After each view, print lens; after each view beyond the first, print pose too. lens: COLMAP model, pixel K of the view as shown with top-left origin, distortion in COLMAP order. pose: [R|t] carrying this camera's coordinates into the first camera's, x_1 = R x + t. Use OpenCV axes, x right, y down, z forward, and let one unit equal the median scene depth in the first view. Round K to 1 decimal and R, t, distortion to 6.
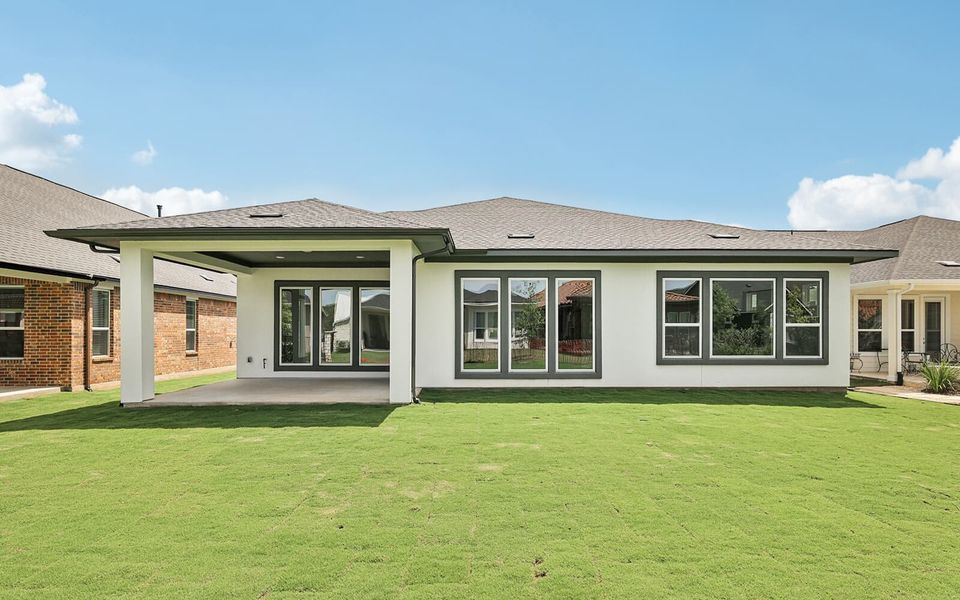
lens RADIAL K [[527.9, 0, 480.0], [0, 527.9, 300.0], [0, 0, 1]] dist [0.000079, -0.000187]
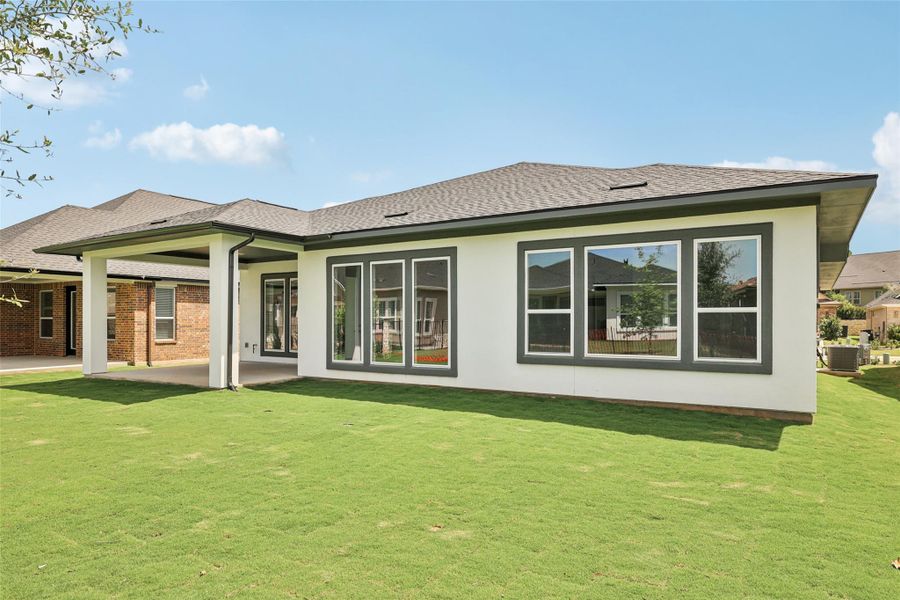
lens RADIAL K [[585.8, 0, 450.0], [0, 585.8, 300.0], [0, 0, 1]] dist [-0.000311, -0.000130]
pose [[0.836230, -0.019040, -0.548049, 0.721589], [0.034694, 0.999232, 0.018223, 0.010334], [0.547281, -0.034253, 0.836248, 0.222761]]
